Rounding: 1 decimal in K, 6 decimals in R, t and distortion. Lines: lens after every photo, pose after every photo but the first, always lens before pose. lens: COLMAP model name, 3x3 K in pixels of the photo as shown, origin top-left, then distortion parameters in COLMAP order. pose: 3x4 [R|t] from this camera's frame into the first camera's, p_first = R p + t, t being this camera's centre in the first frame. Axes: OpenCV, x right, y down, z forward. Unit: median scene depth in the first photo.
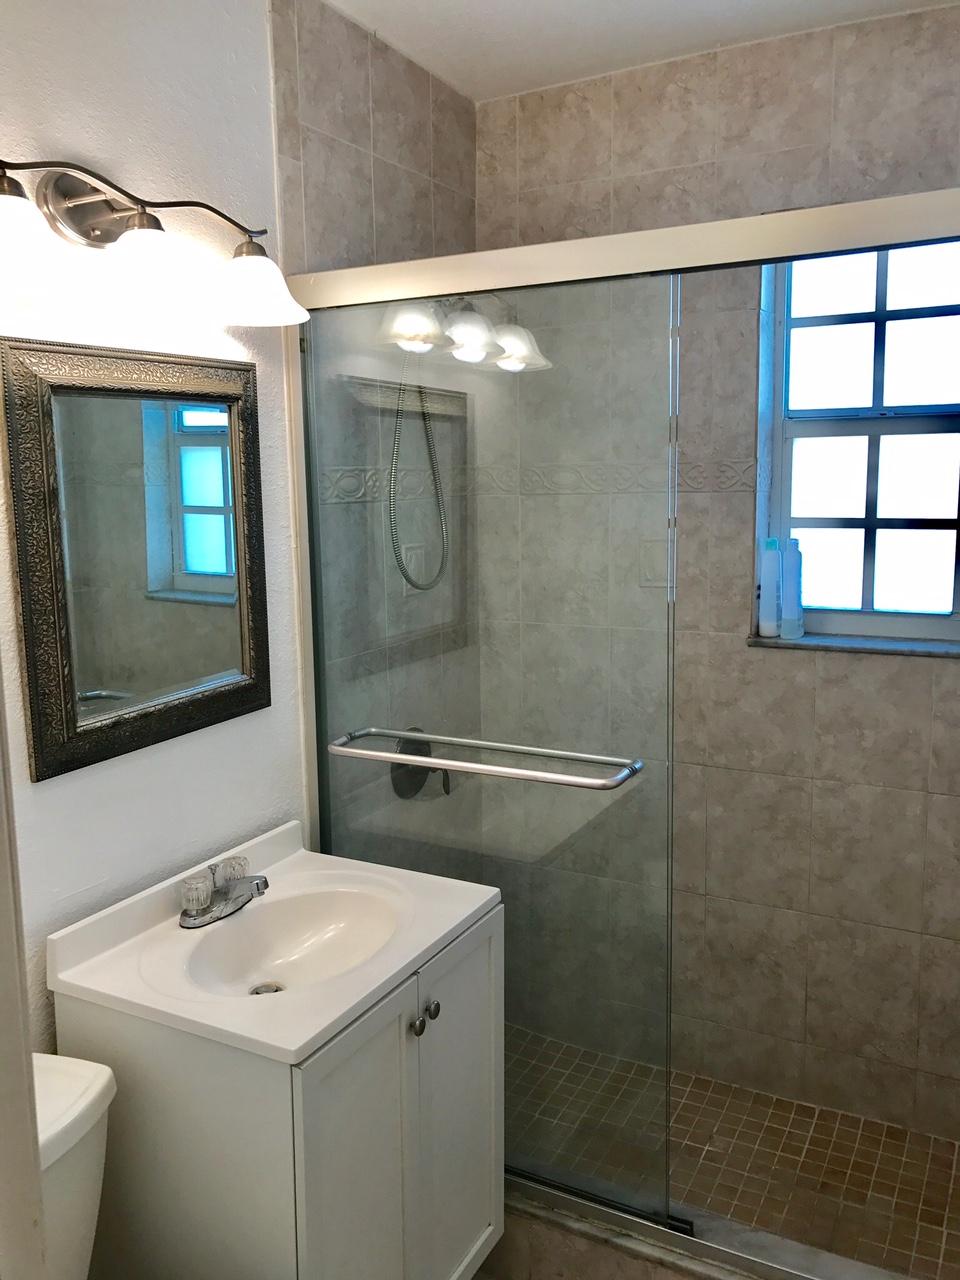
lens RADIAL K [[1063.2, 0, 481.2], [0, 1063.2, 637.4], [0, 0, 1]] dist [0.016996, 0.000183]
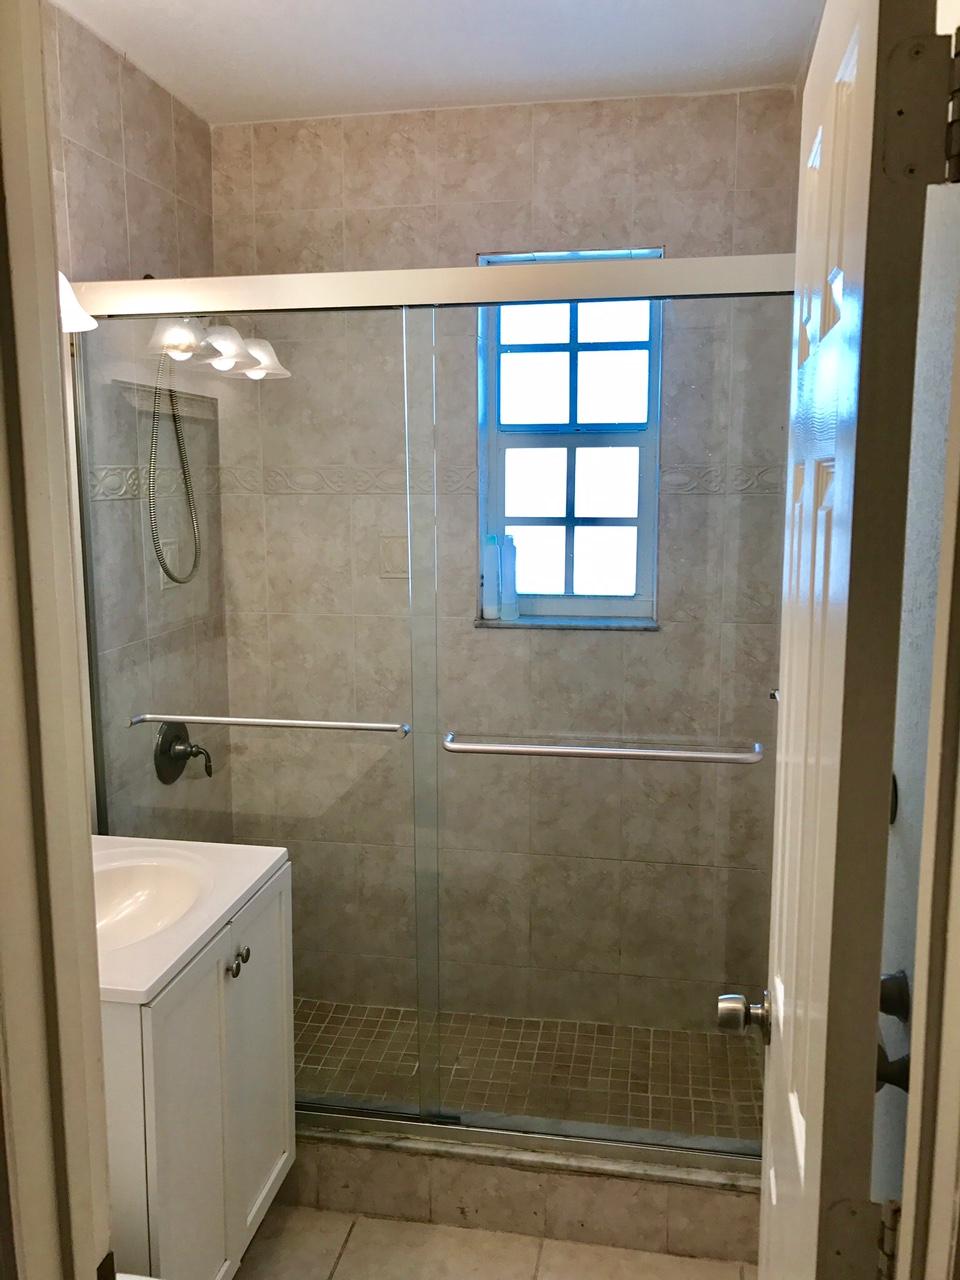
lens RADIAL K [[1063.2, 0, 480.2], [0, 1063.2, 641.6], [0, 0, 1]] dist [0.020313, -0.015201]
pose [[0.950759, -0.034183, 0.308039, -0.100945], [0.033722, 0.999408, 0.006824, 0.015900], [-0.308090, 0.003900, 0.951349, -0.098824]]
